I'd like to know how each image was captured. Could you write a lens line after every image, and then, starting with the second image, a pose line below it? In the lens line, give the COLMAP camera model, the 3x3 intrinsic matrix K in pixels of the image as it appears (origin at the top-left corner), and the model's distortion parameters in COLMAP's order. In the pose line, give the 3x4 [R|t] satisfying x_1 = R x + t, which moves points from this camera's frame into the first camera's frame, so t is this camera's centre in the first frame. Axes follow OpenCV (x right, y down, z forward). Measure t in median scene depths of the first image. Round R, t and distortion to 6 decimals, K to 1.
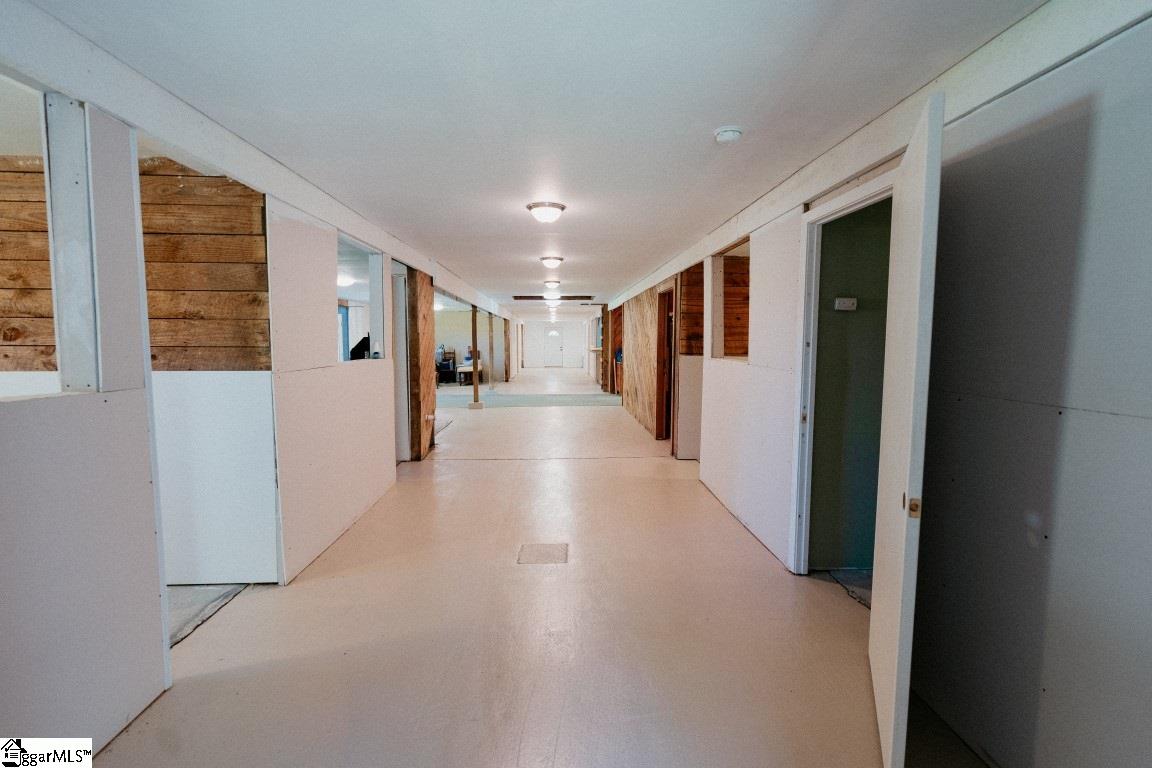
lens RADIAL K [[530.6, 0, 580.4], [0, 530.6, 384.8], [0, 0, 1]] dist [-0.008500, 0.002329]
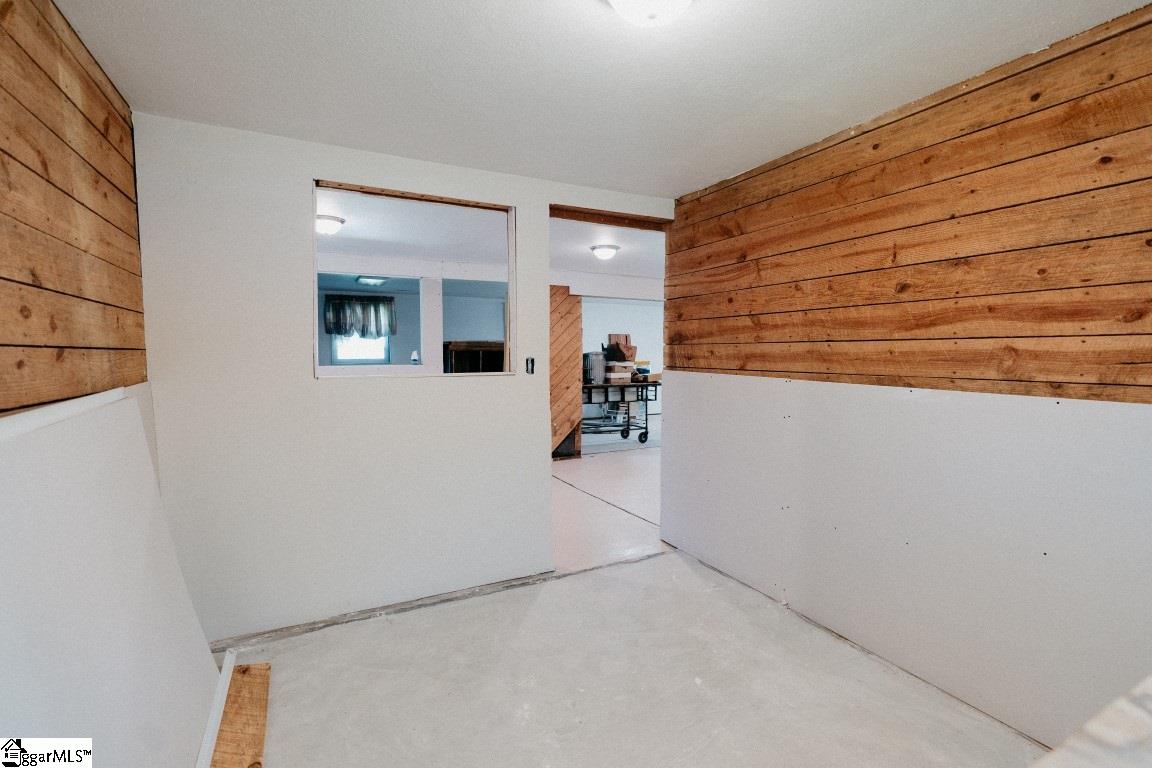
lens RADIAL K [[530.6, 0, 577.4], [0, 530.6, 385.3], [0, 0, 1]] dist [-0.008500, 0.002329]
pose [[0.407520, 0.050392, -0.911805, 1.353897], [-0.074446, 0.996986, 0.021827, -0.085496], [0.910157, 0.058986, 0.410043, 1.275841]]
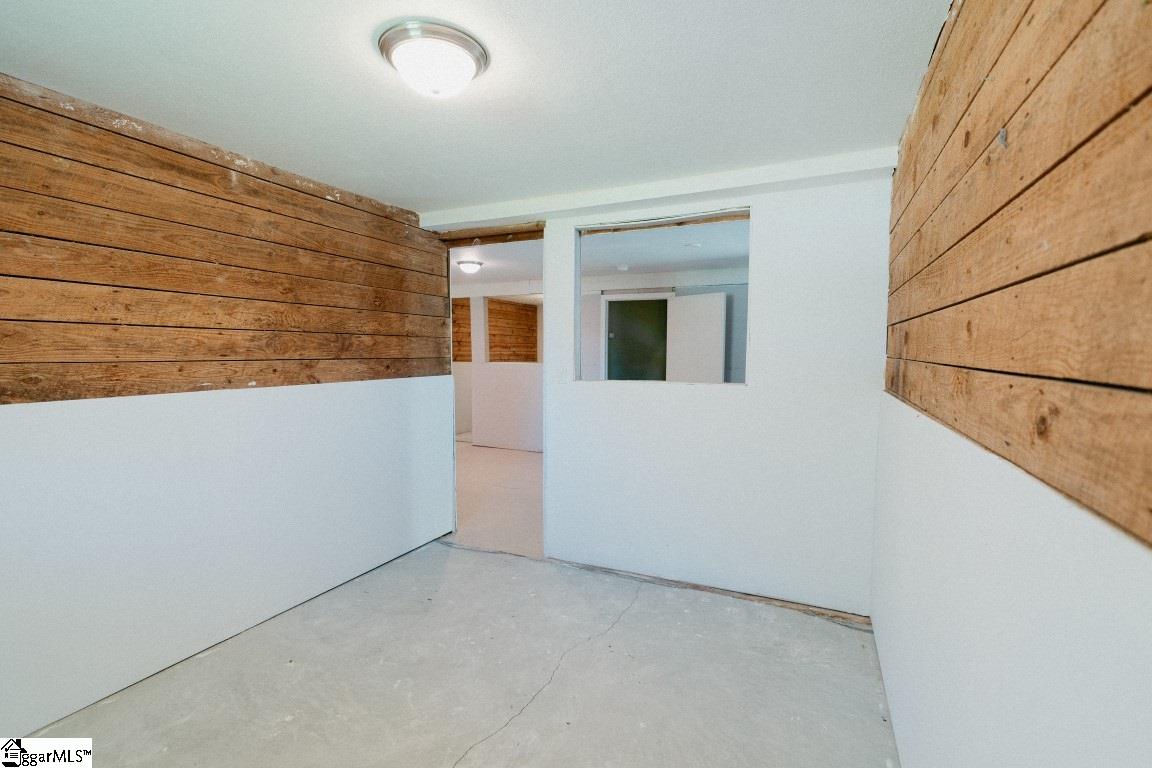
lens RADIAL K [[530.6, 0, 567.9], [0, 530.6, 383.2], [0, 0, 1]] dist [-0.008500, 0.002329]
pose [[0.473378, -0.057103, 0.879006, -1.687084], [0.076730, 0.996777, 0.023432, -0.013377], [-0.877511, 0.056354, 0.476234, 0.068957]]
